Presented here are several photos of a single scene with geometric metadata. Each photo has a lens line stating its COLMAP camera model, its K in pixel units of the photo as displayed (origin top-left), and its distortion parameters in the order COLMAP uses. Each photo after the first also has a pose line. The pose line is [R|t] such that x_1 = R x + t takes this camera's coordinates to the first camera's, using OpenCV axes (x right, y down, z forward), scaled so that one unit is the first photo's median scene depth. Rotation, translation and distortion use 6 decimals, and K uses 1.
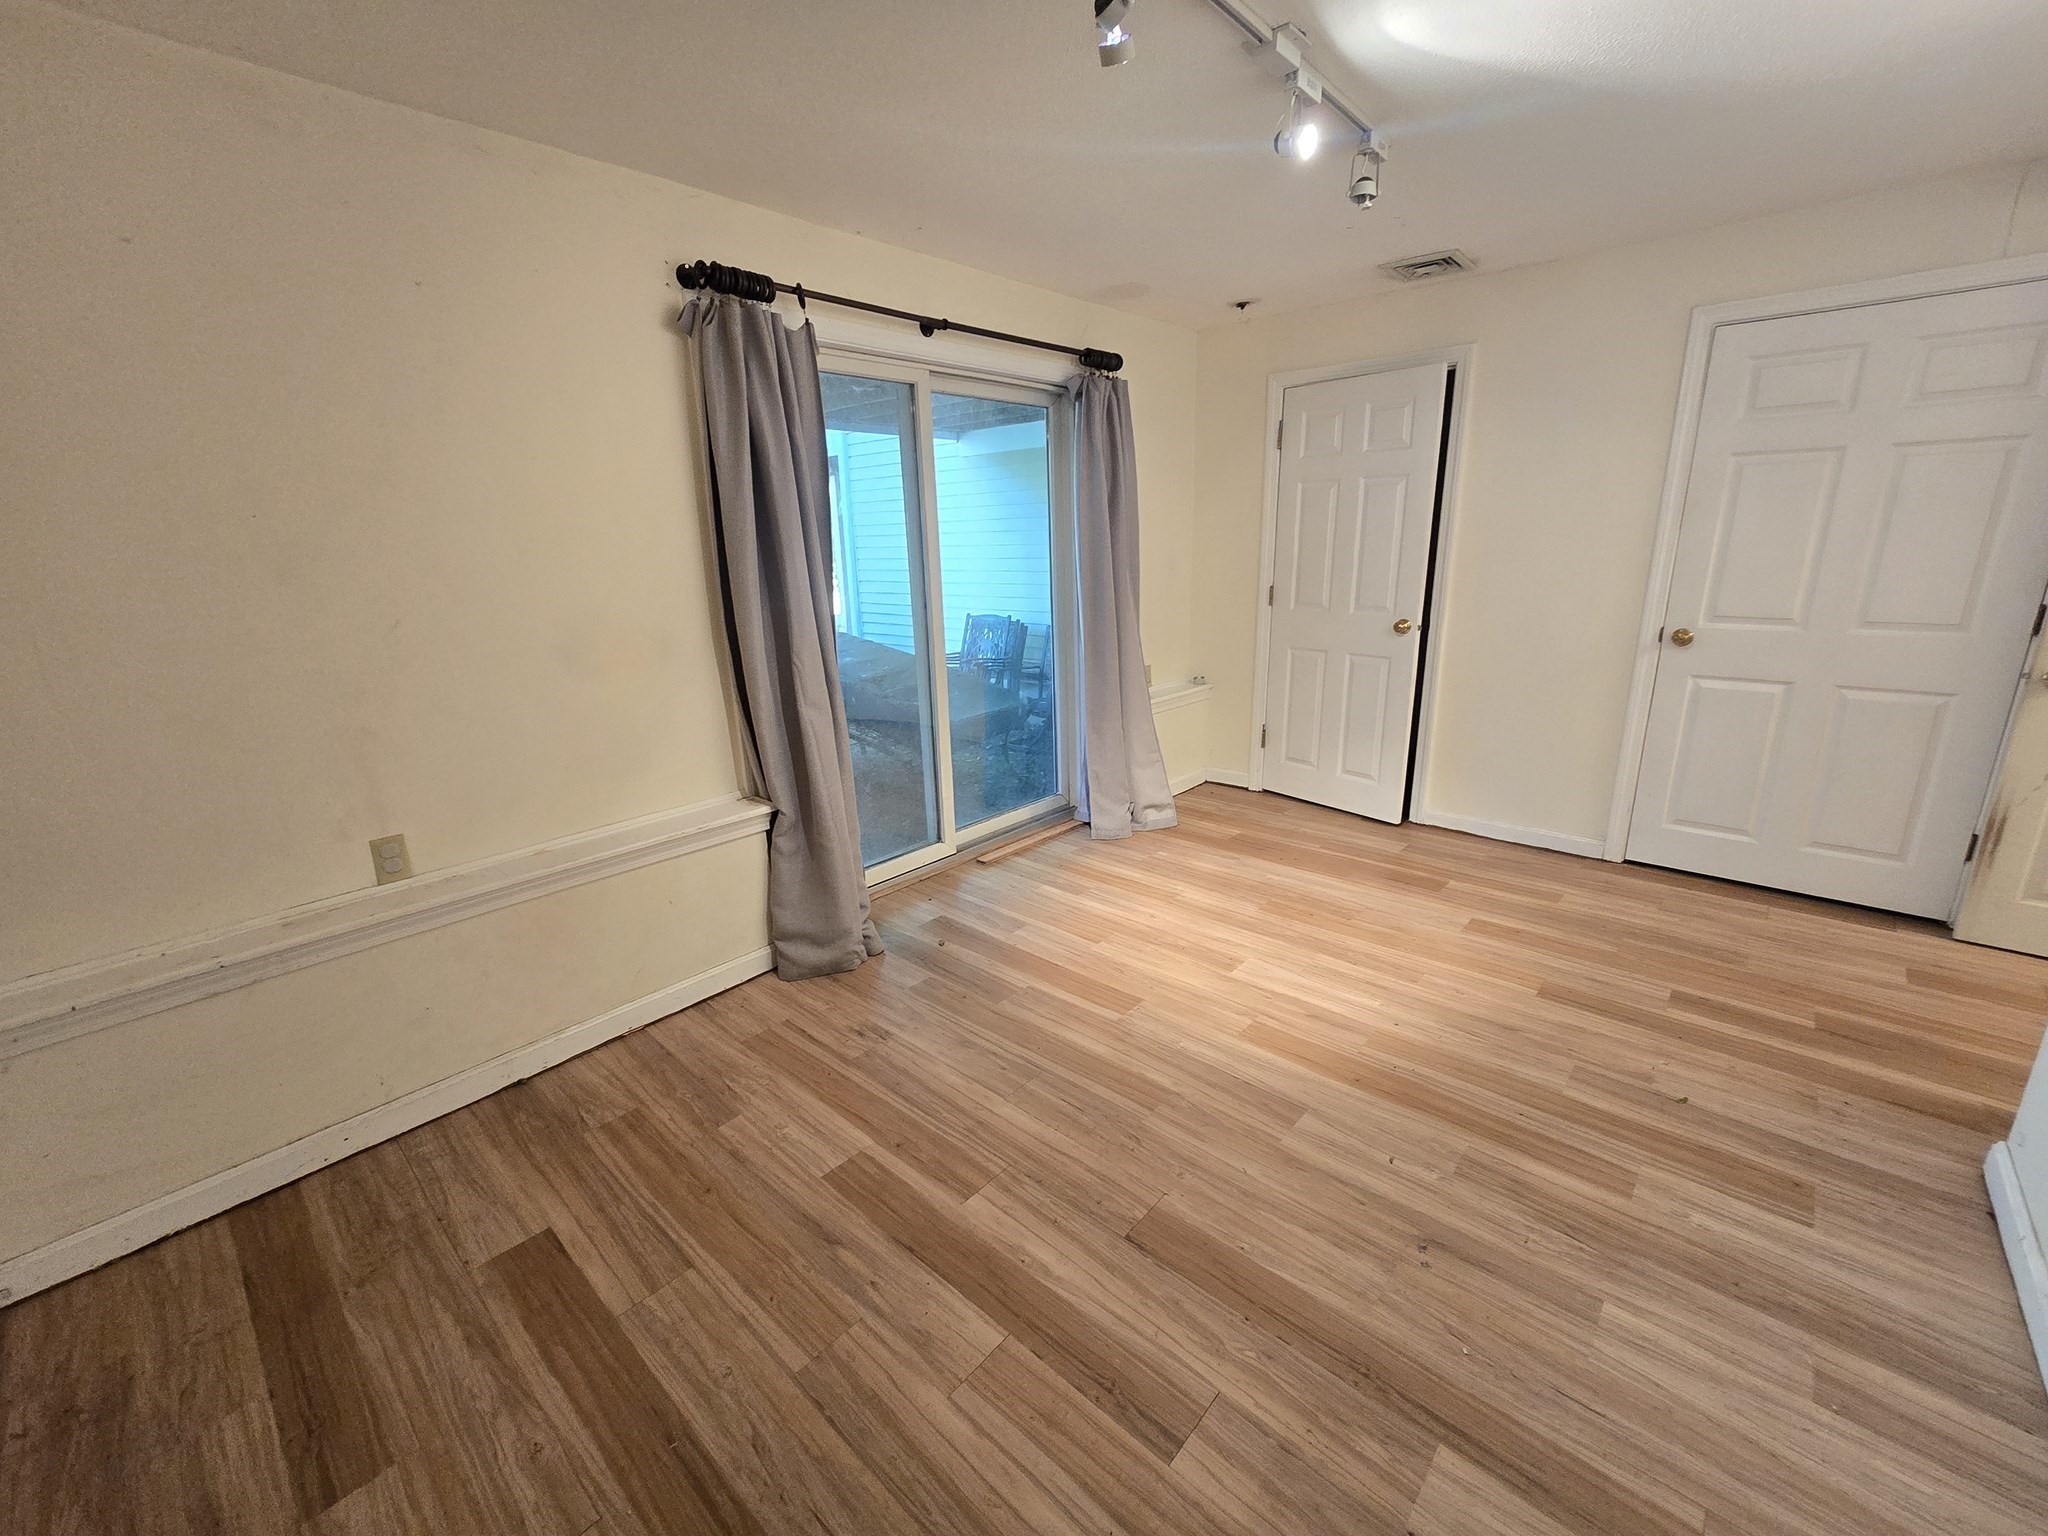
lens RADIAL K [[837.2, 0, 1026.1], [0, 837.2, 767.4], [0, 0, 1]] dist [-0.003778, 0.001584]
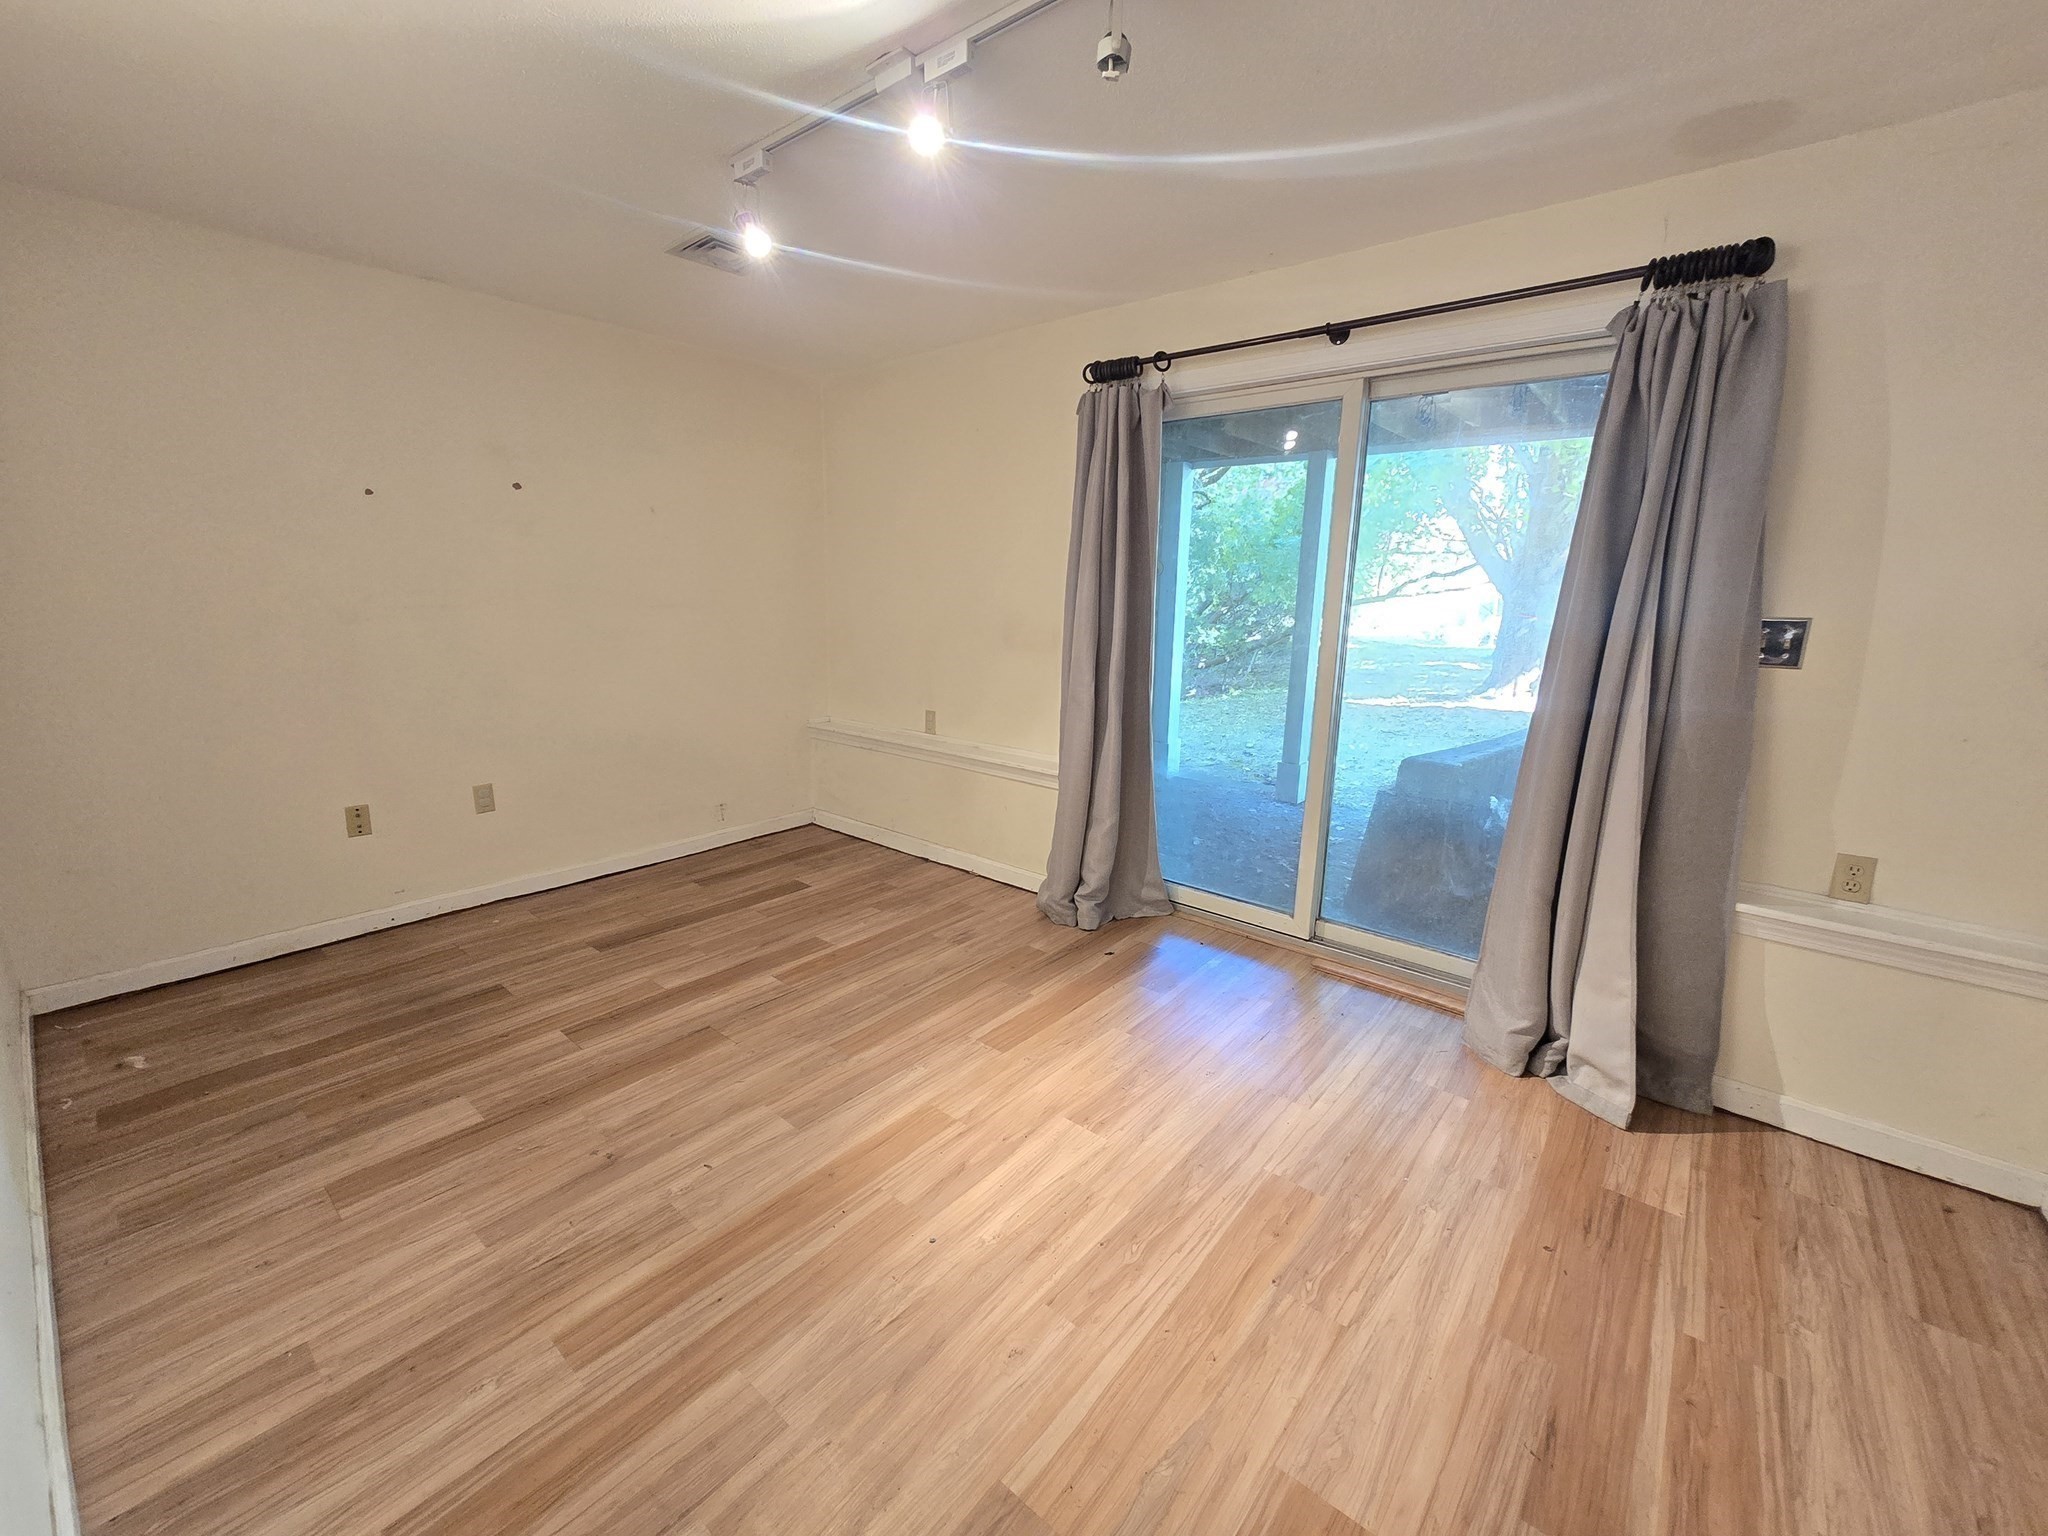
lens RADIAL K [[837.2, 0, 1022.5], [0, 837.2, 771.2], [0, 0, 1]] dist [-0.003778, 0.001584]
pose [[0.036500, 0.244897, -0.968862, 1.292232], [-0.284975, 0.931803, 0.224794, -0.312757], [0.957840, 0.267896, 0.103801, 1.105294]]
